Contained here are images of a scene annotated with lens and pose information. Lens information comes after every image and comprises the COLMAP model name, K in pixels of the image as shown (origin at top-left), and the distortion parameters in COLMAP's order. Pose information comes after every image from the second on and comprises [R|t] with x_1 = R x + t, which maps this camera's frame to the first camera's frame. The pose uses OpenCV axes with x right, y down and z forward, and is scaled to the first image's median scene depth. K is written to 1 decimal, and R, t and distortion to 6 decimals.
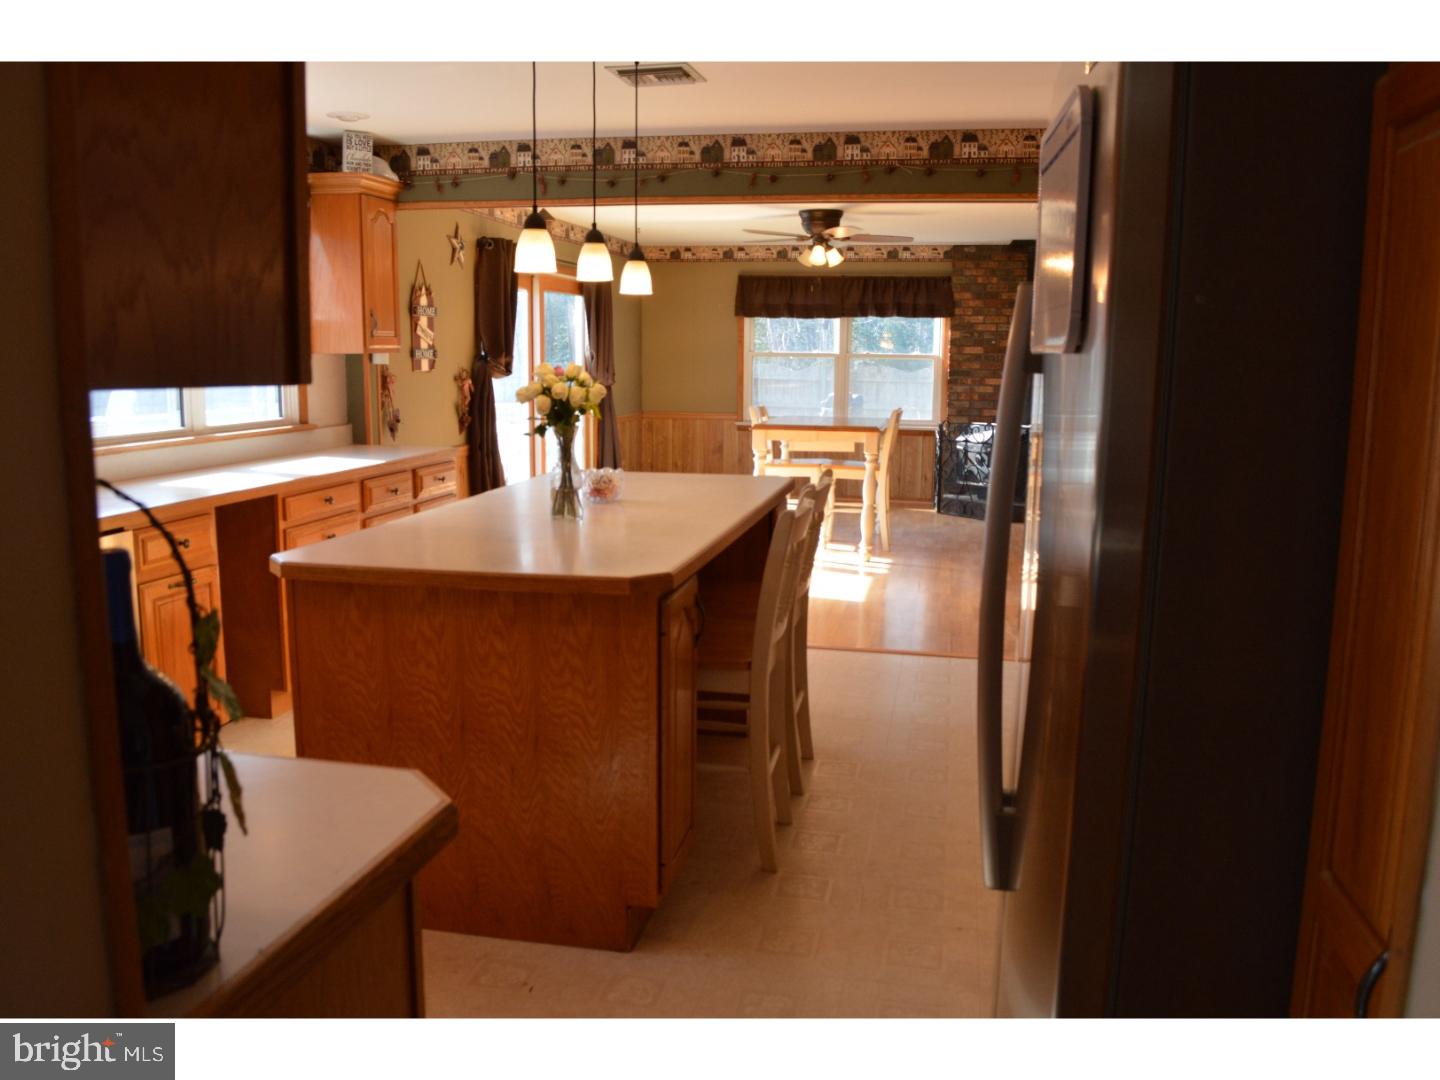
lens RADIAL K [[1164.7, 0, 722.2], [0, 1164.7, 540.4], [0, 0, 1]] dist [-0.075470, 0.000027]
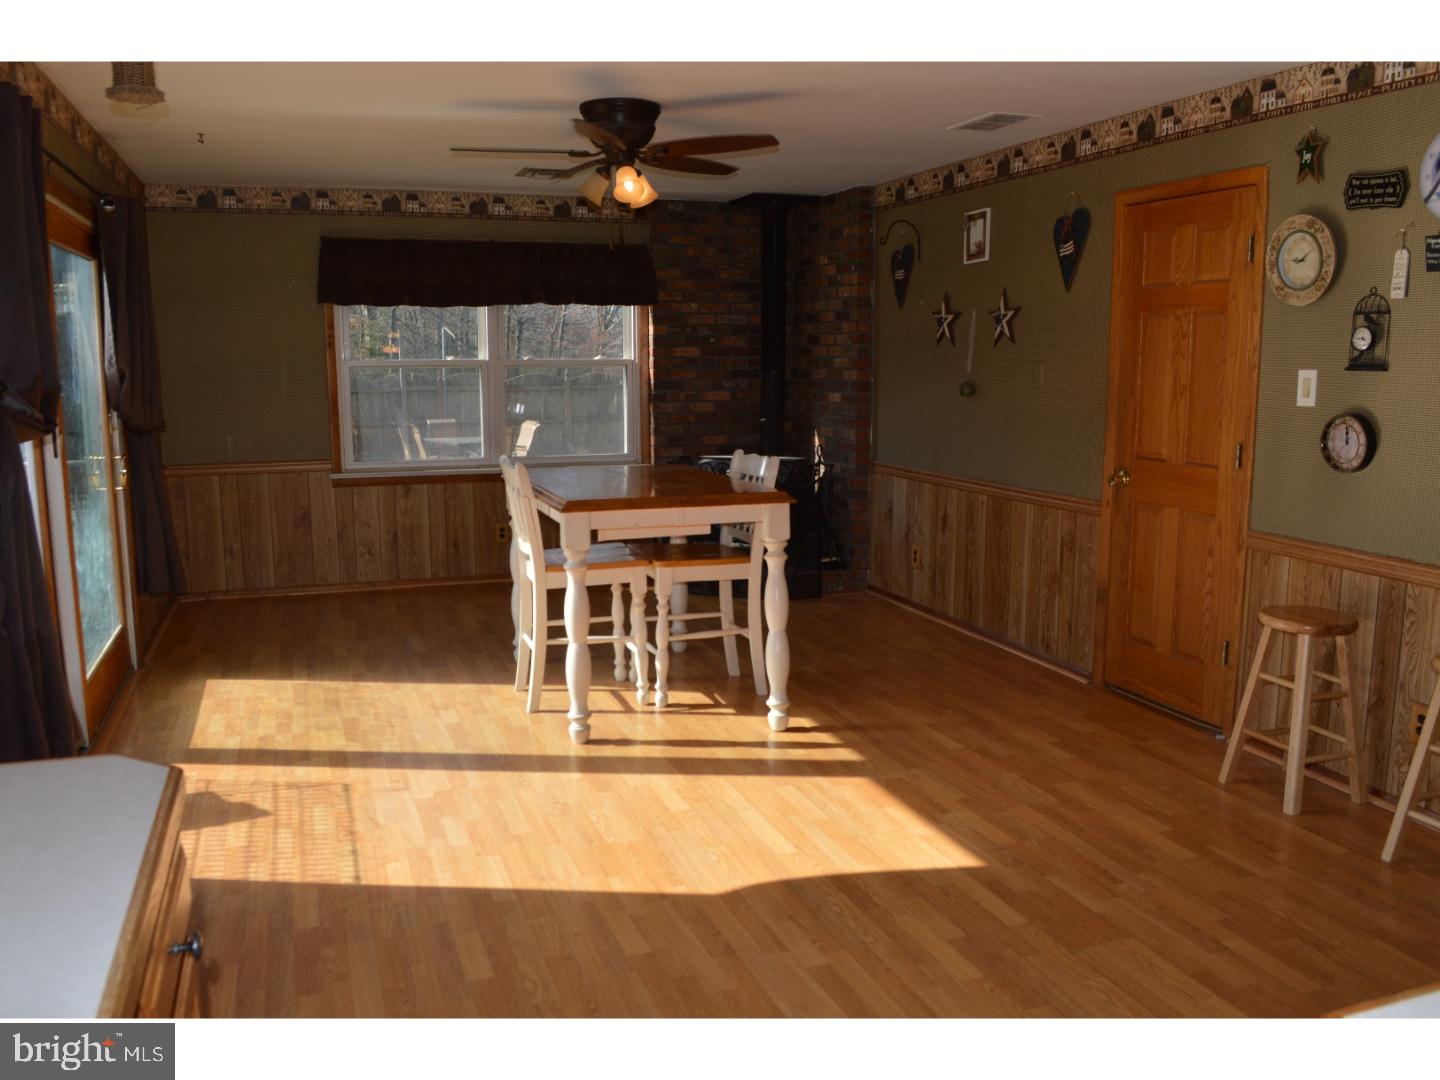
lens RADIAL K [[1164.7, 0, 716.1], [0, 1164.7, 541.1], [0, 0, 1]] dist [-0.075470, 0.000027]
pose [[0.861133, -0.096265, 0.499183, -0.128286], [0.088793, 0.995296, 0.038762, -0.075492], [-0.500566, 0.010945, 0.865629, 0.381322]]
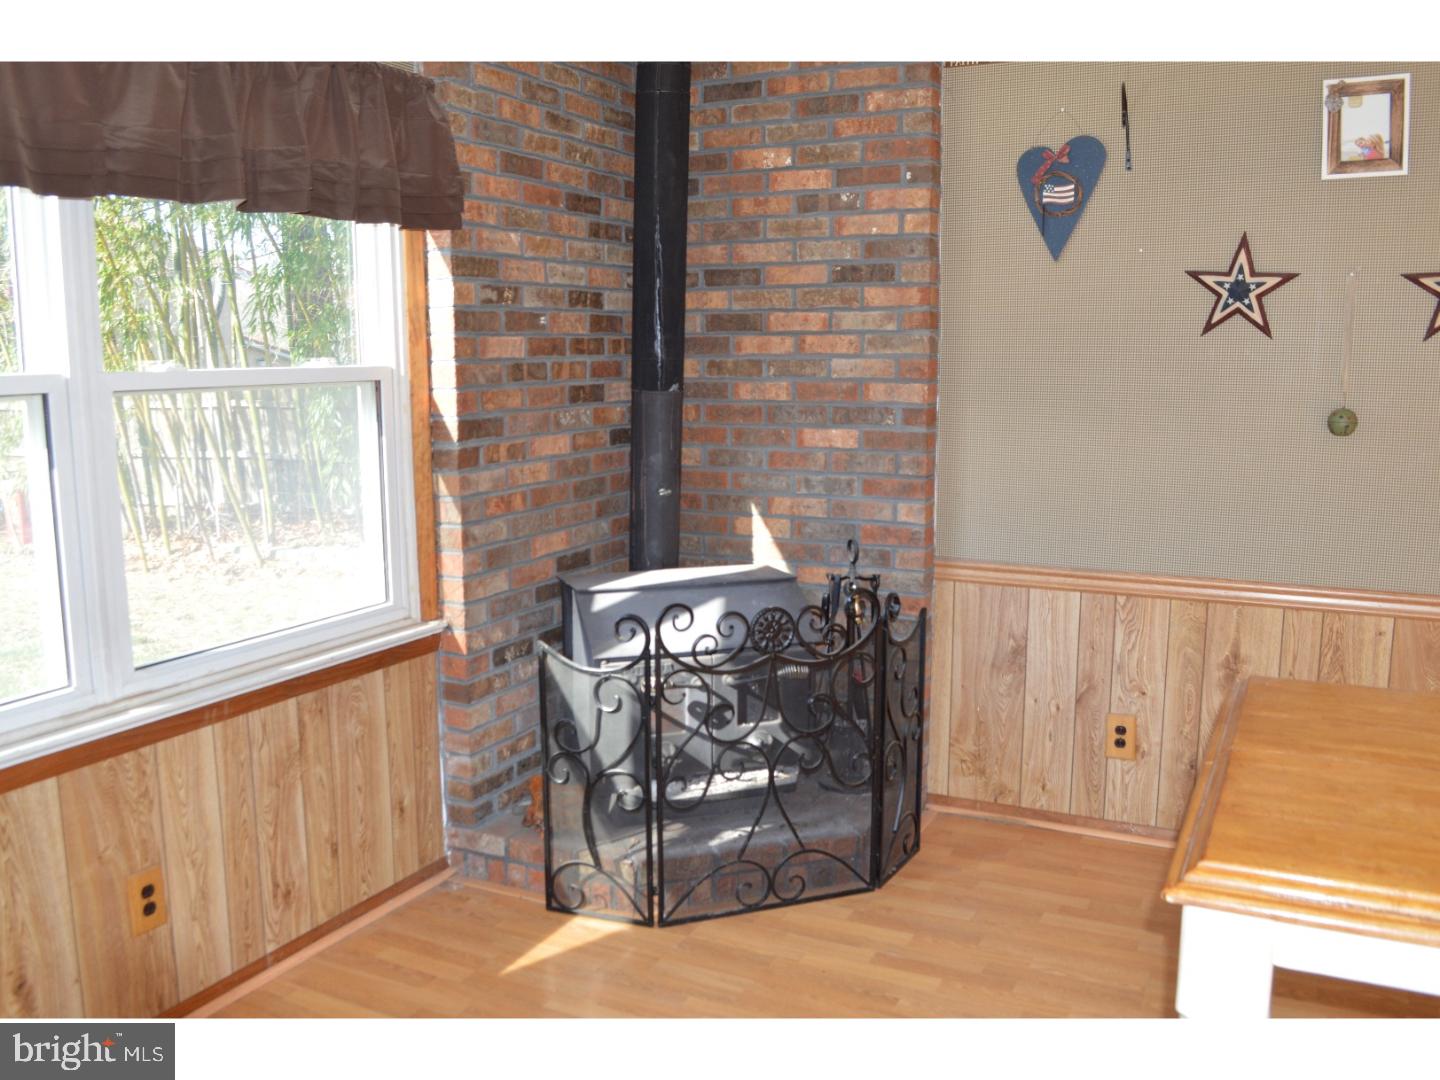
lens RADIAL K [[1234.4, 0, 719.6], [0, 1234.4, 542.8], [0, 0, 1]] dist [-0.068890, -0.008806]
pose [[0.269323, -0.167098, 0.948443, -0.075346], [0.148350, 0.980276, 0.130580, -0.147137], [-0.951555, 0.105533, 0.288800, 0.856316]]
